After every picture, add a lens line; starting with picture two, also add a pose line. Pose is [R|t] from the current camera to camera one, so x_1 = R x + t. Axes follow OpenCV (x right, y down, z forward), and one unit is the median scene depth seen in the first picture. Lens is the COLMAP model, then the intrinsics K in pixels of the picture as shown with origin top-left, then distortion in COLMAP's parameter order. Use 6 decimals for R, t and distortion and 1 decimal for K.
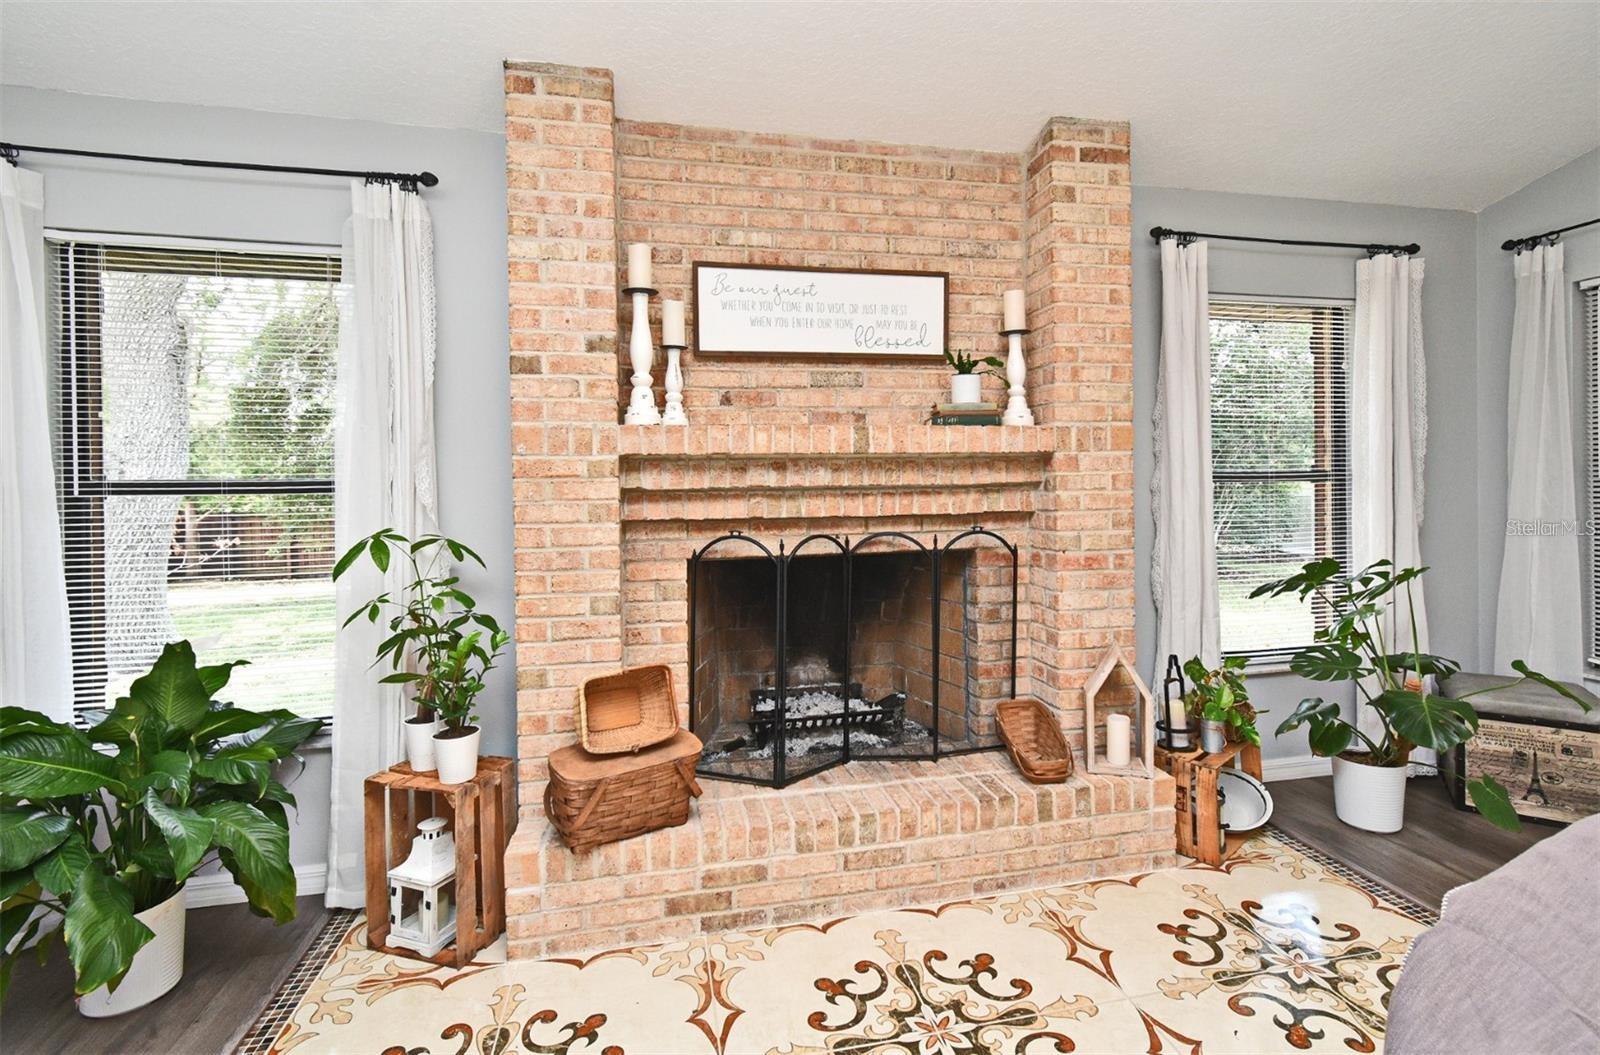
lens RADIAL K [[760.2, 0, 817.8], [0, 760.2, 487.5], [0, 0, 1]] dist [0.004844, 0.000588]
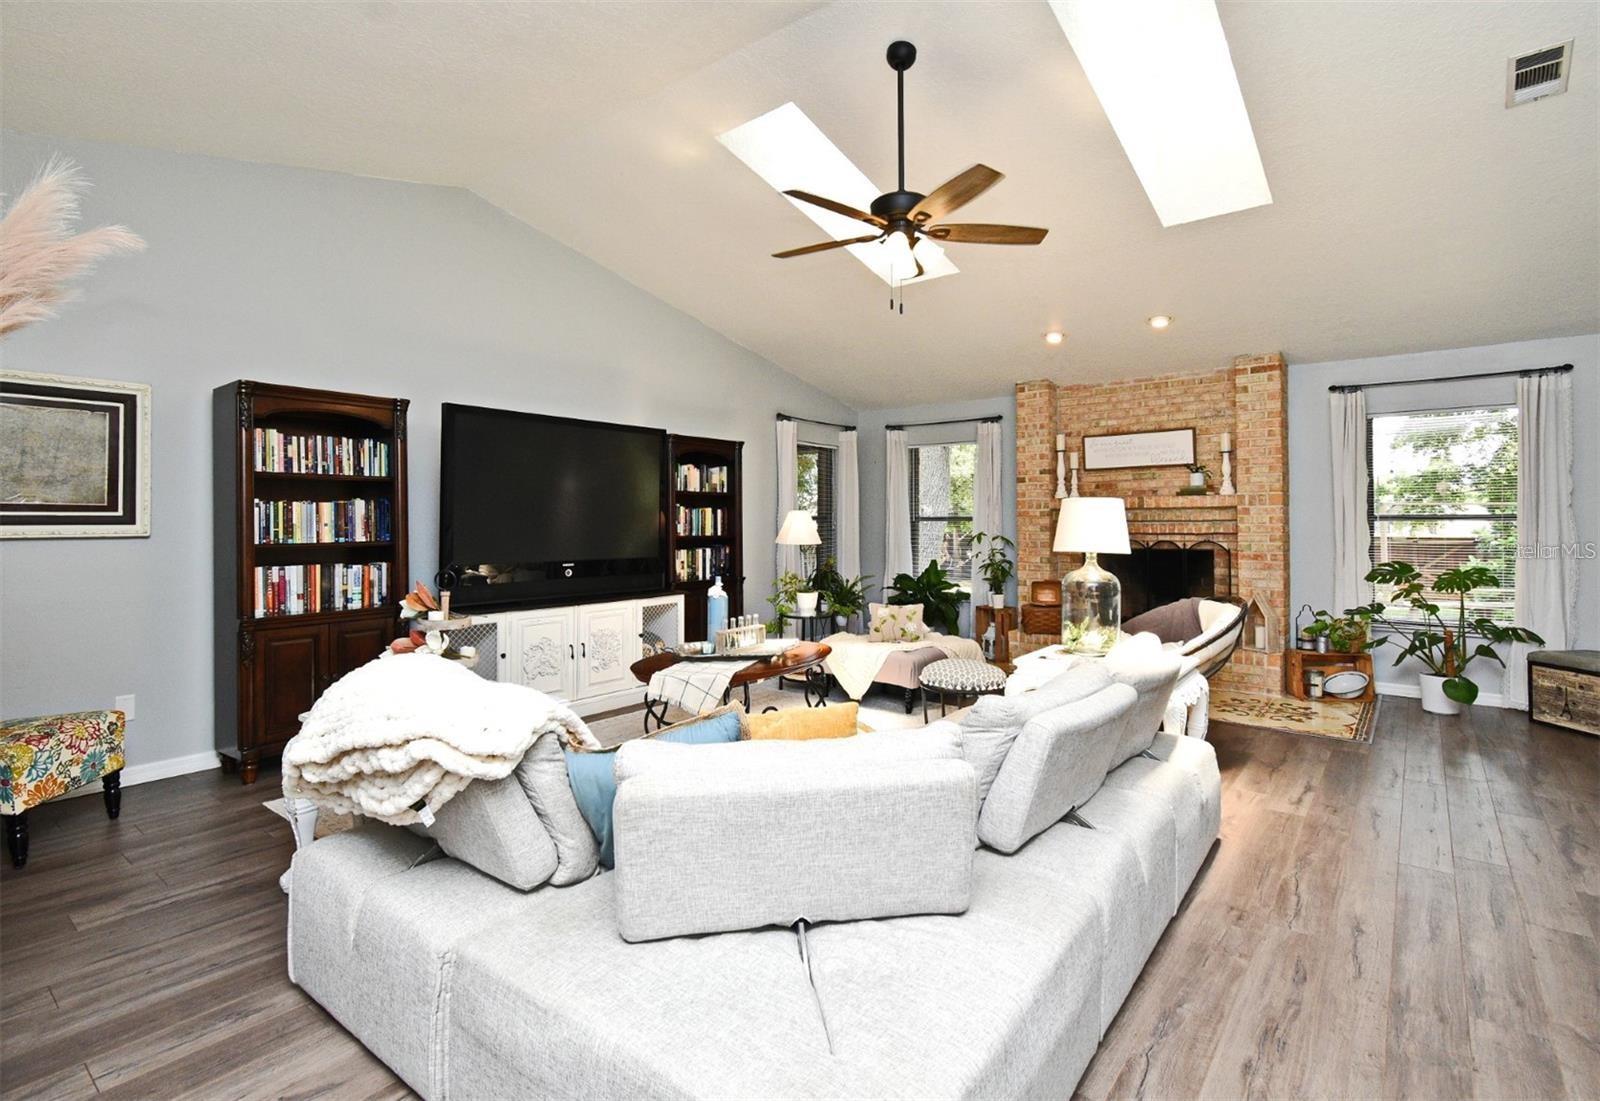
lens RADIAL K [[815.1, 0, 805.8], [0, 815.1, 512.6], [0, 0, 1]] dist [0.003367, -0.002673]
pose [[0.634856, 0.002241, -0.772627, 1.359411], [-0.010056, 0.999935, -0.005362, -0.002813], [0.772565, 0.011174, 0.634838, -1.488712]]
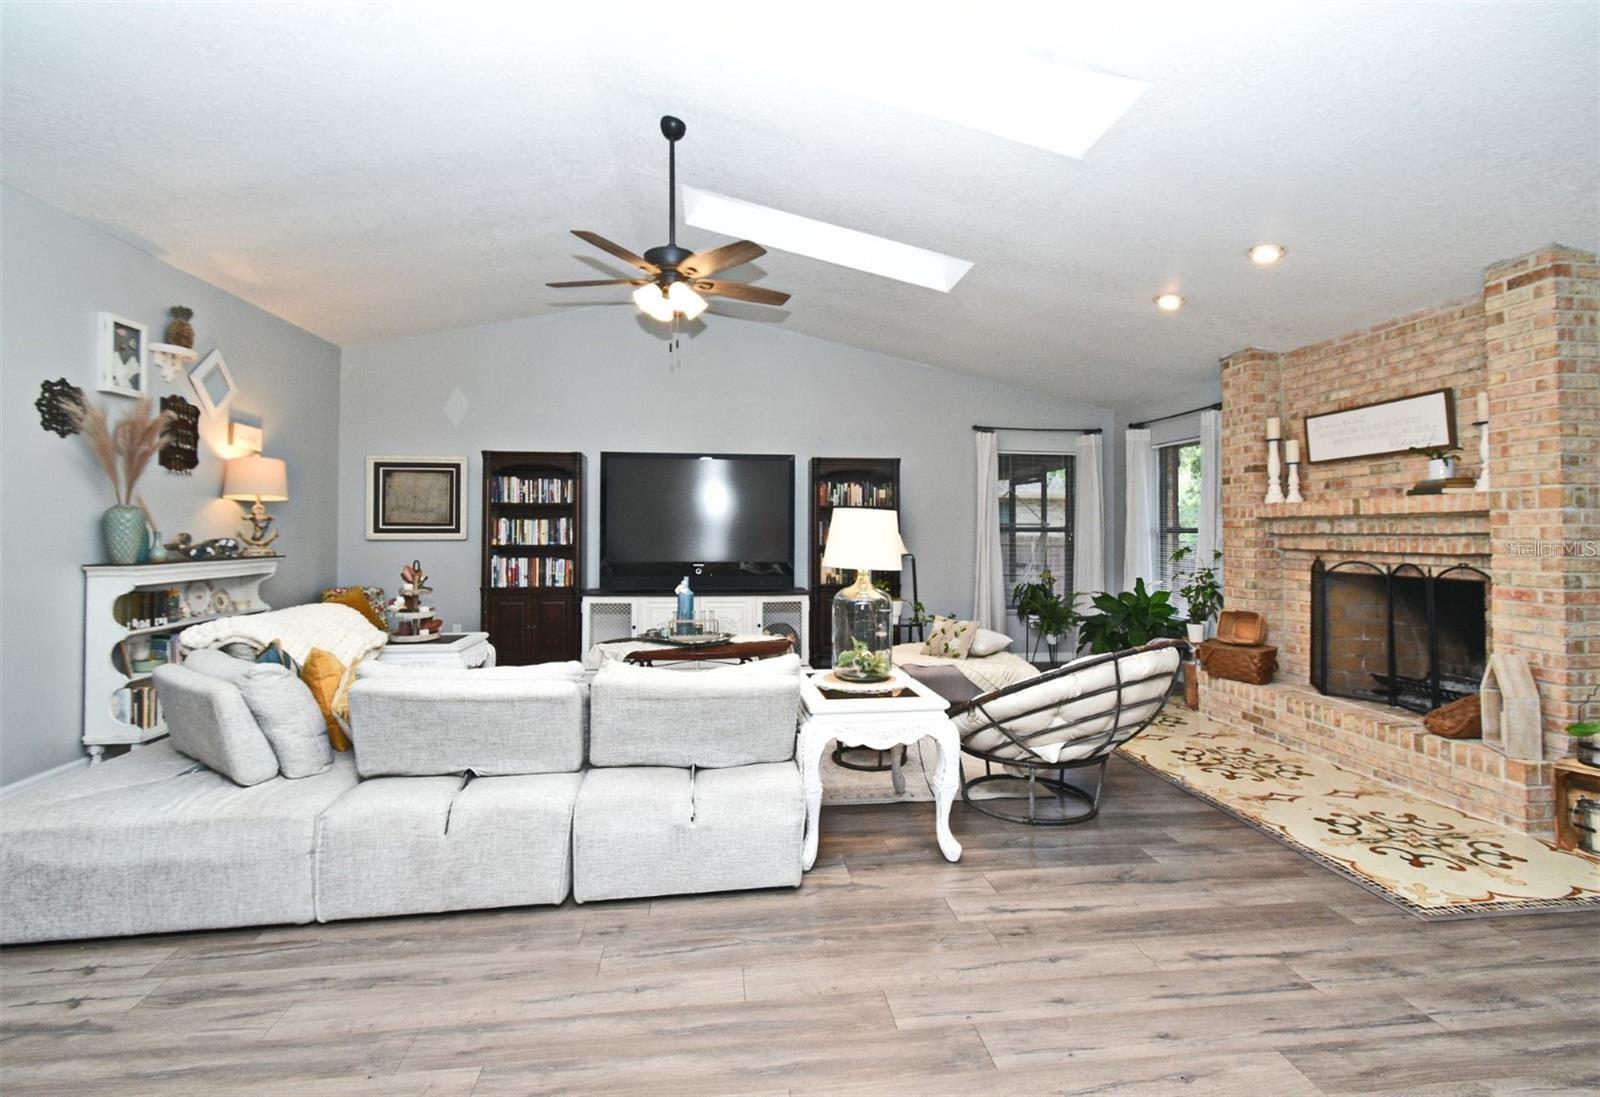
lens RADIAL K [[748.6, 0, 777.1], [0, 748.6, 520.6], [0, 0, 1]] dist [0.004784, -0.001944]
pose [[-0.125619, -0.003006, -0.992074, 1.812977], [-0.005455, 0.999982, -0.002339, -0.018932], [0.992064, 0.005118, -0.125633, -0.093708]]
